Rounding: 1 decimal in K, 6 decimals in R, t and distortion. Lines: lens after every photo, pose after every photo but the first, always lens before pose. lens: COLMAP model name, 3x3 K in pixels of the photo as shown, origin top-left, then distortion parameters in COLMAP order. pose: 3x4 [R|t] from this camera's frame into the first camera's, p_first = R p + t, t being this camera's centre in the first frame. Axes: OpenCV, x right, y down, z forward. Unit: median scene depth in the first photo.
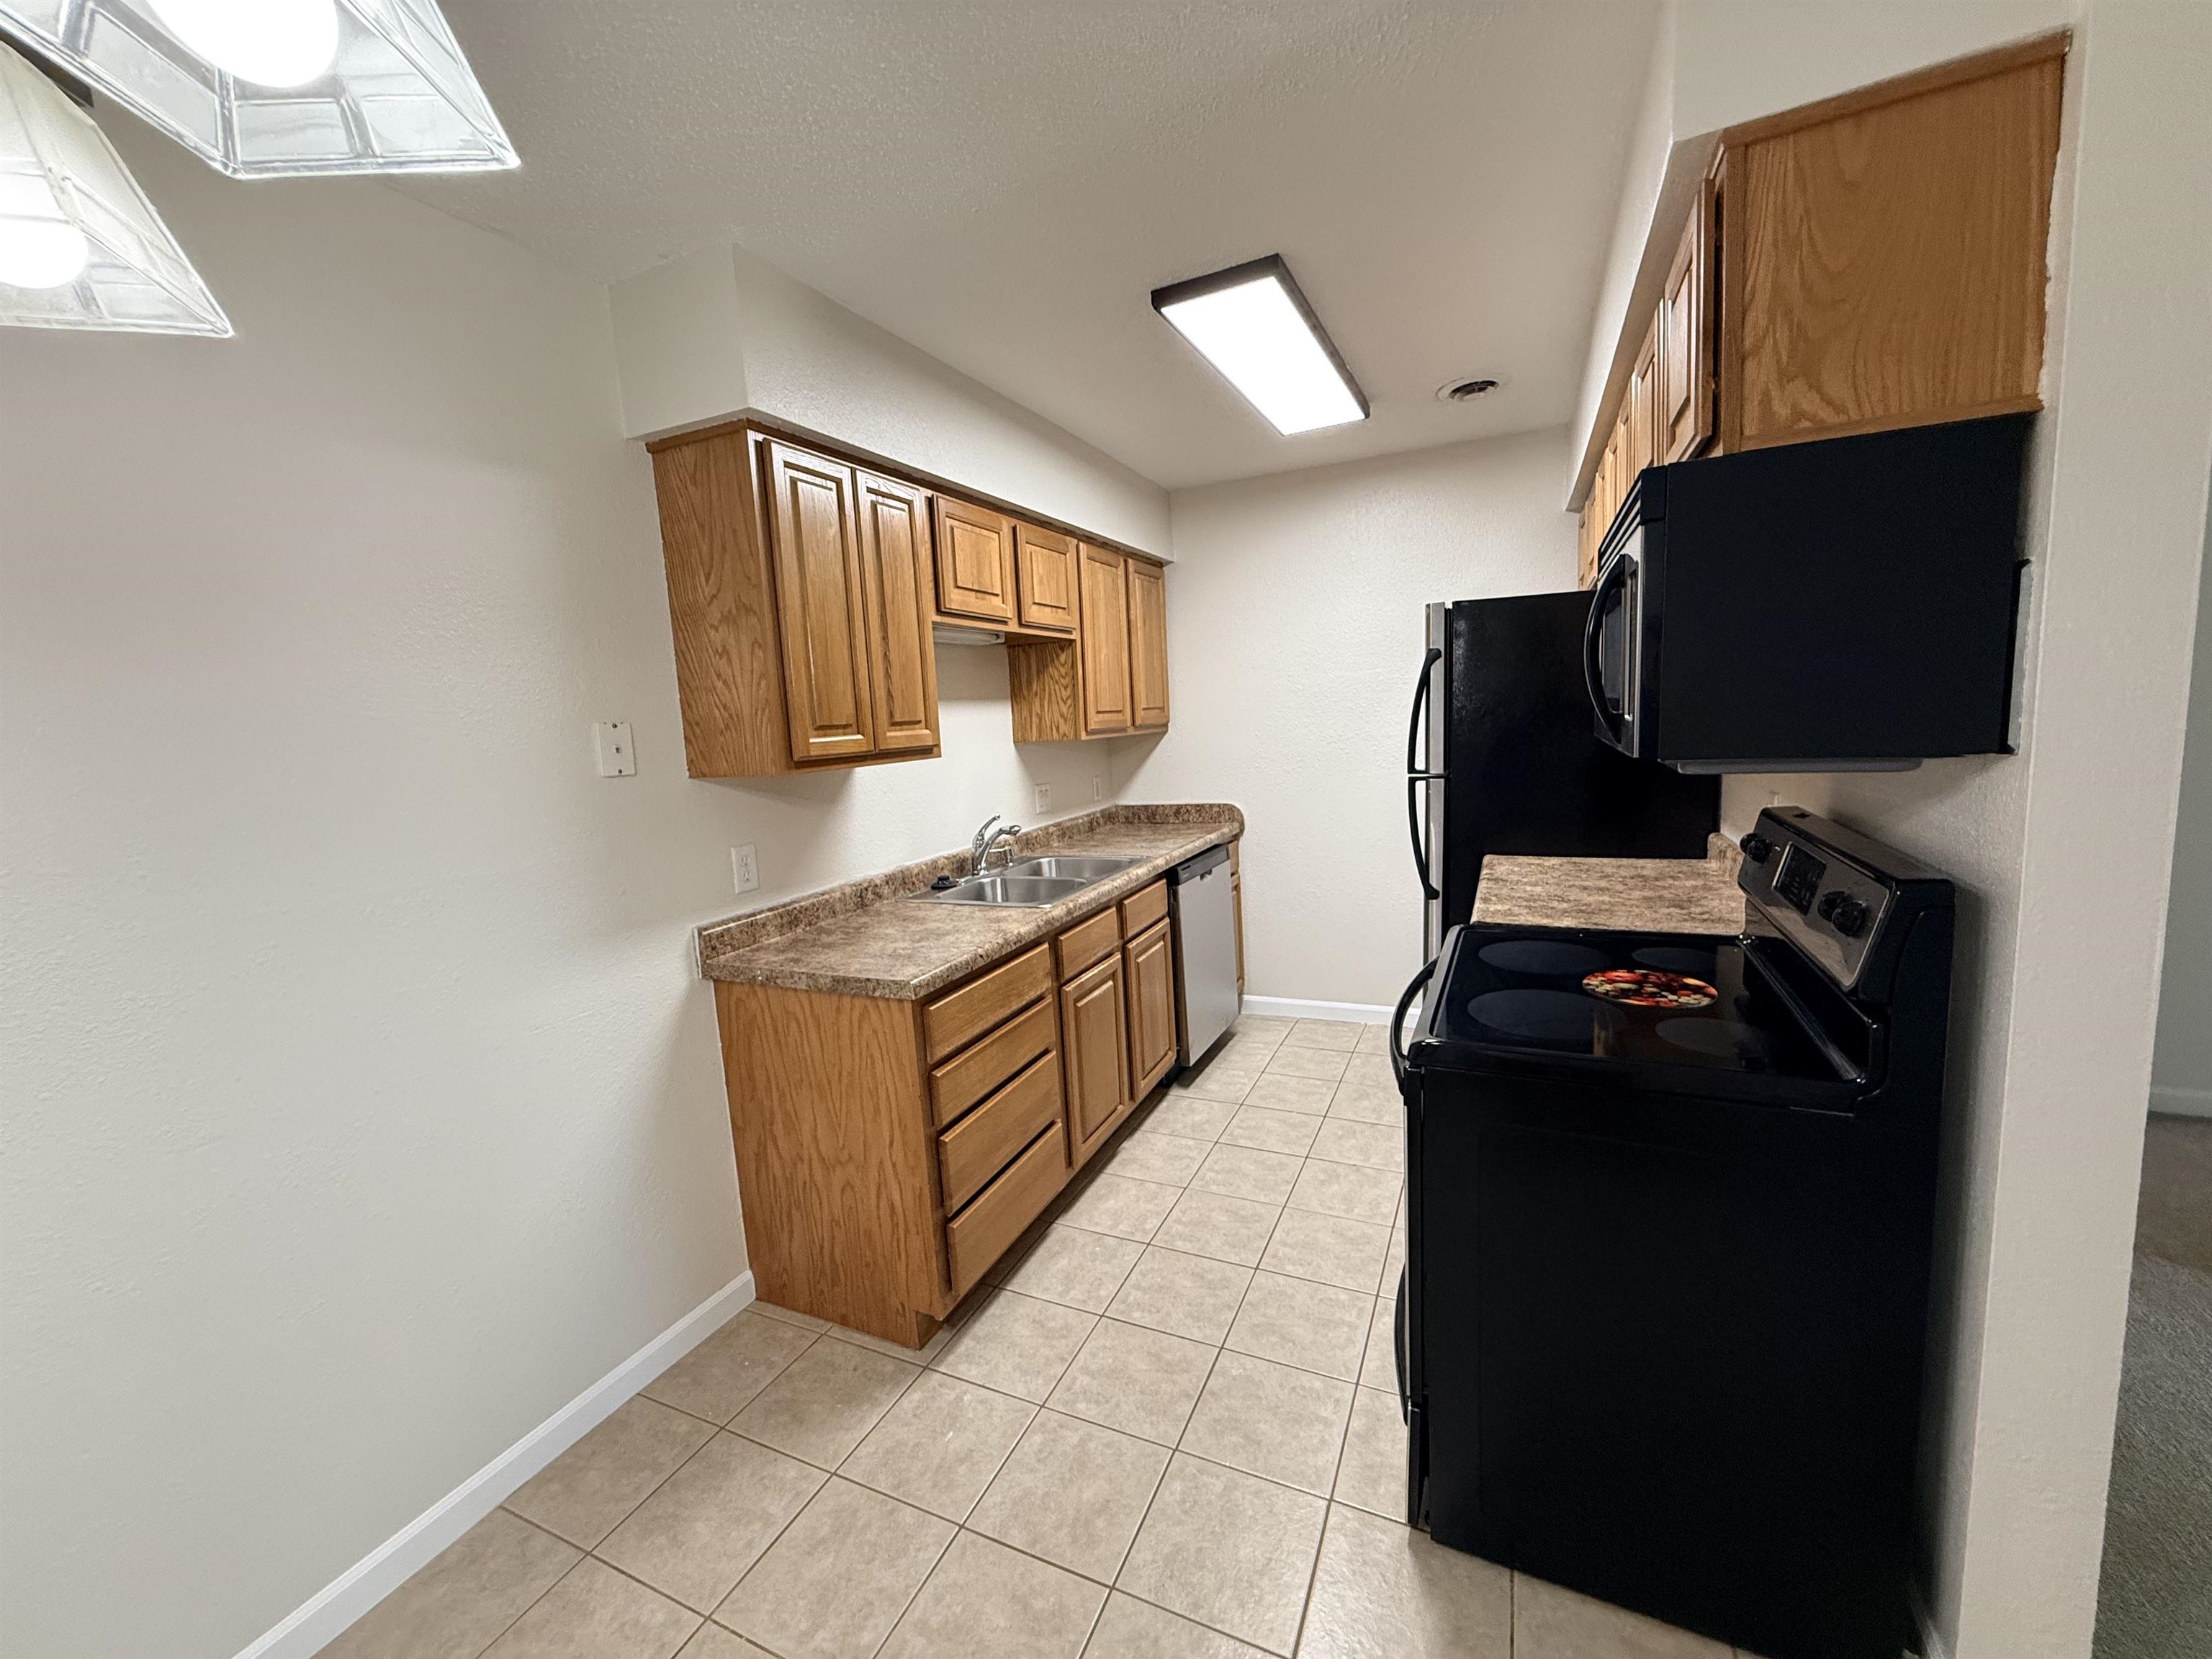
lens RADIAL K [[868.0, 0, 1106.0], [0, 868.0, 829.5], [0, 0, 1]] dist [-0.000692, -0.000246]
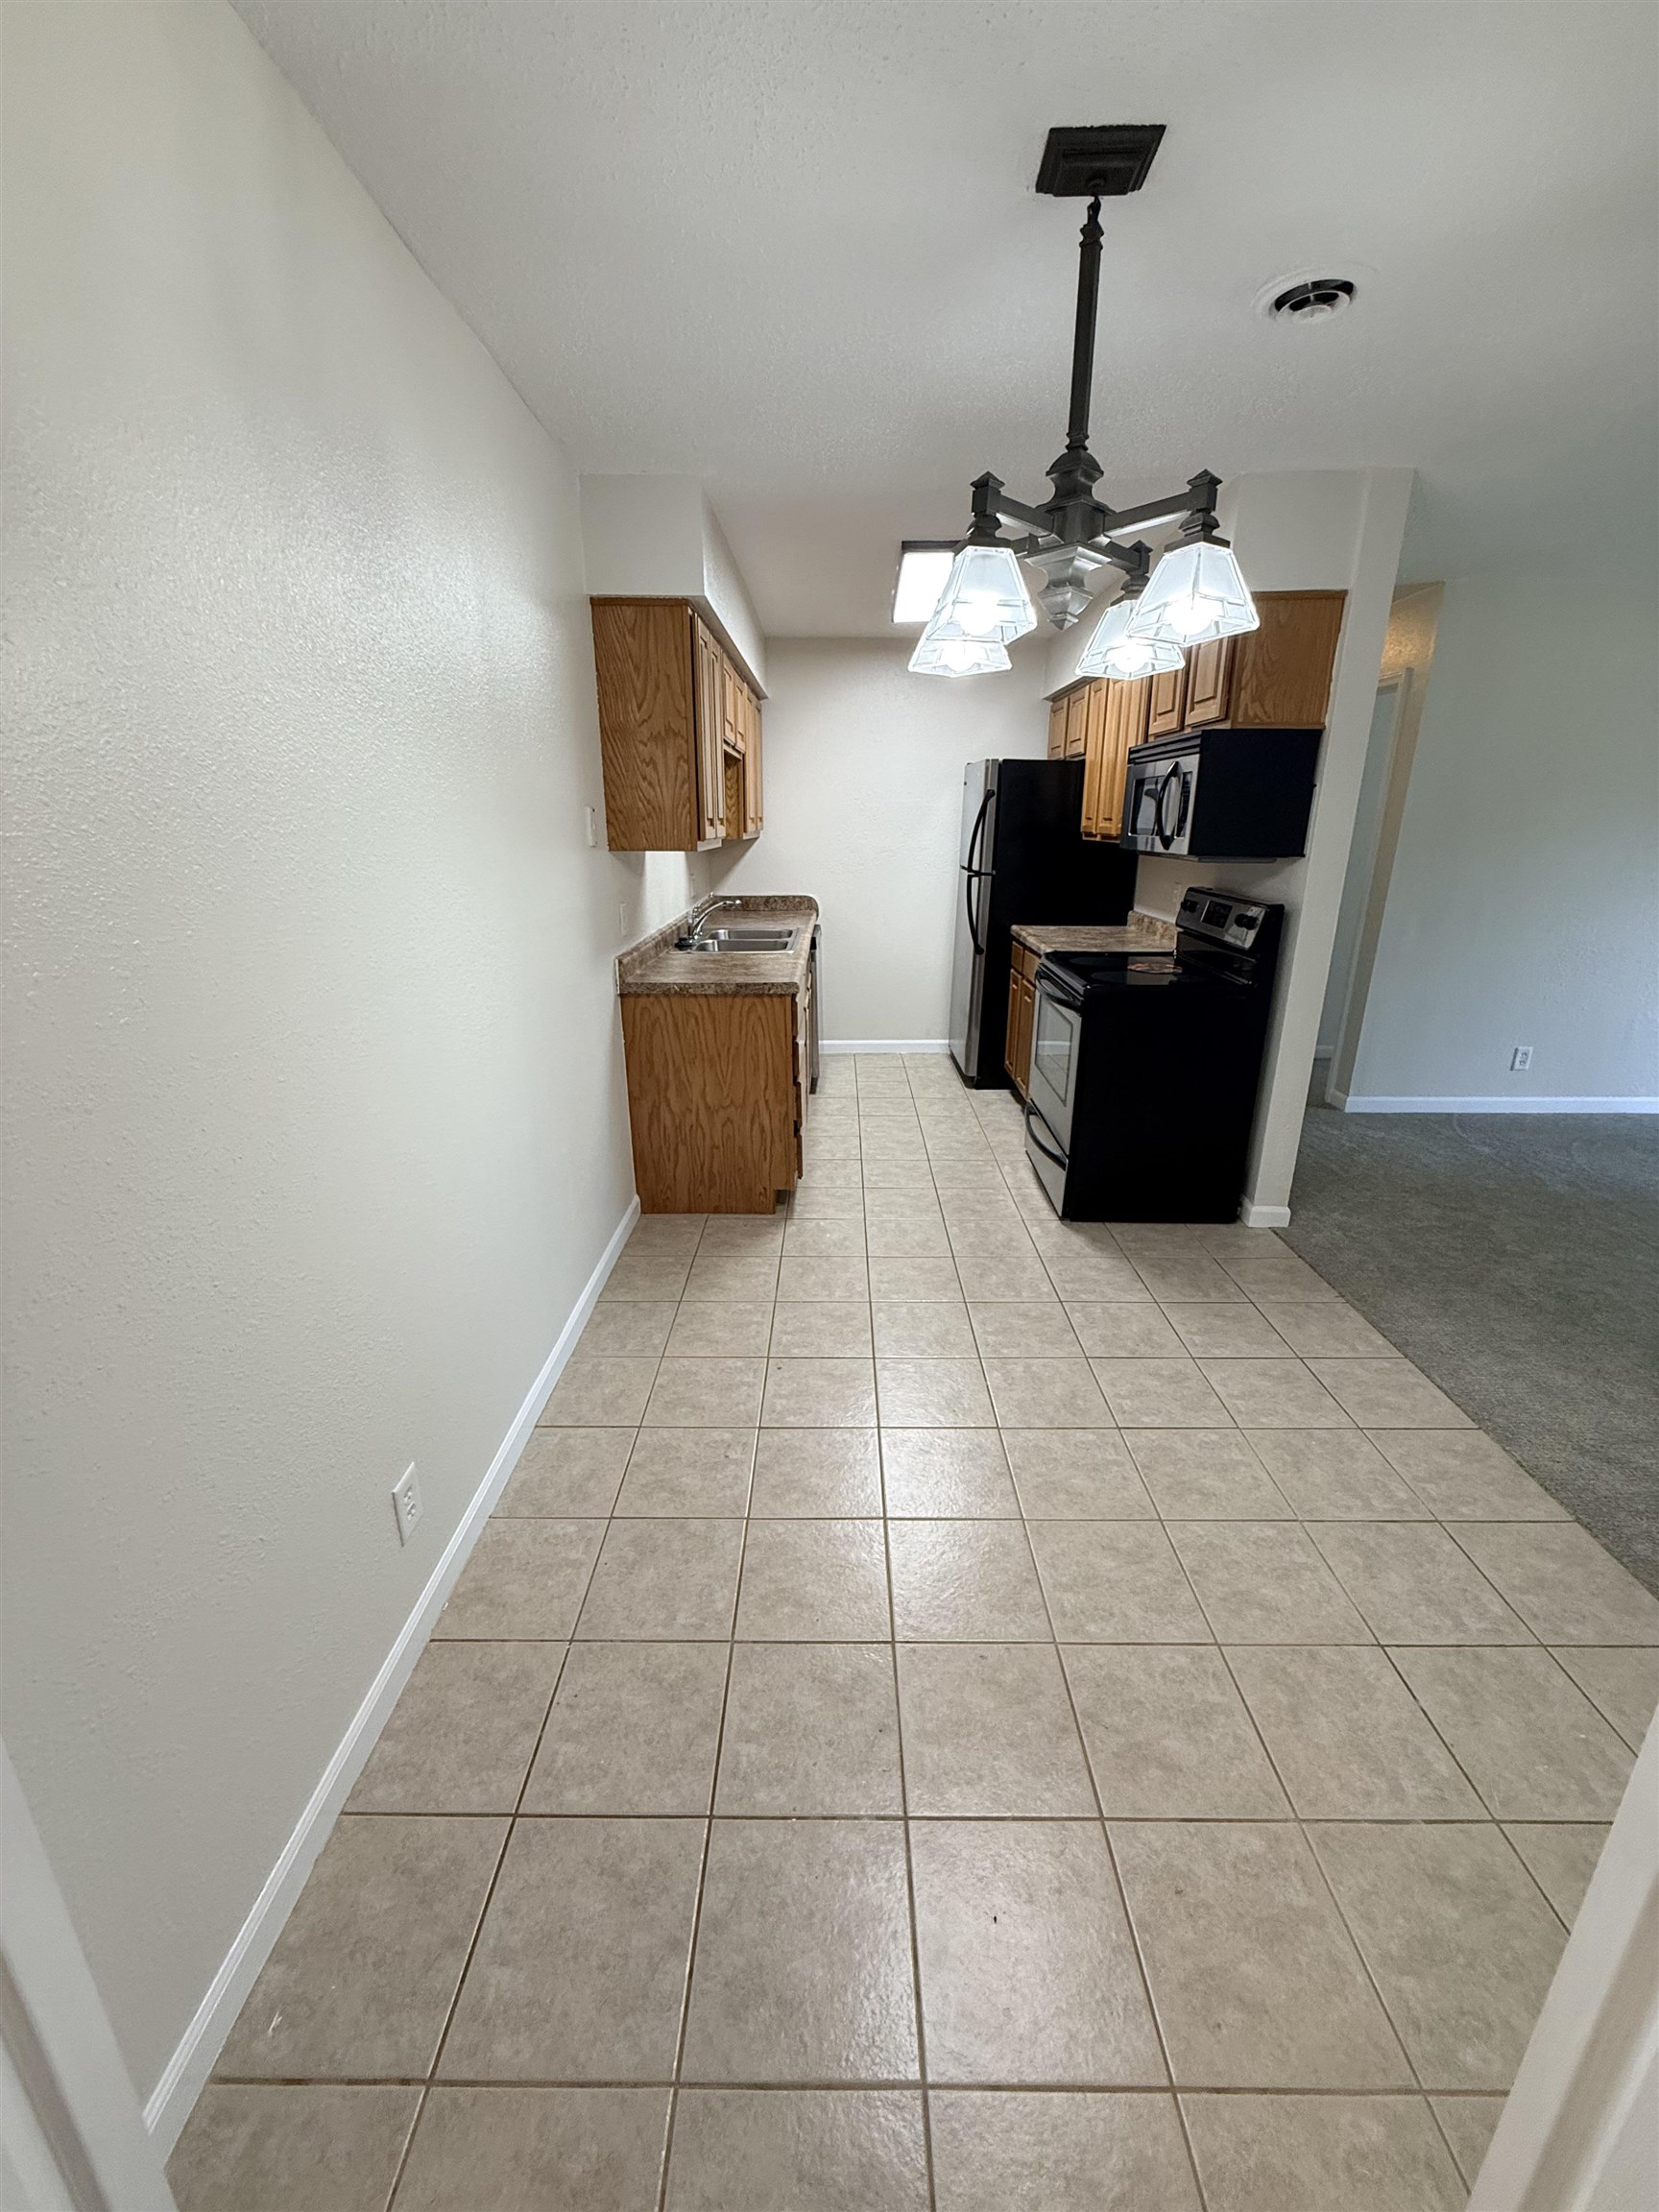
lens RADIAL K [[912.2, 0, 829.5], [0, 912.2, 1106.0], [0, 0, 1]] dist [0.021366, -0.000037]
pose [[0.907105, -0.071978, 0.414704, -0.814754], [0.003066, 0.986373, 0.164493, 0.109115], [-0.420893, -0.147941, 0.894965, -0.562909]]
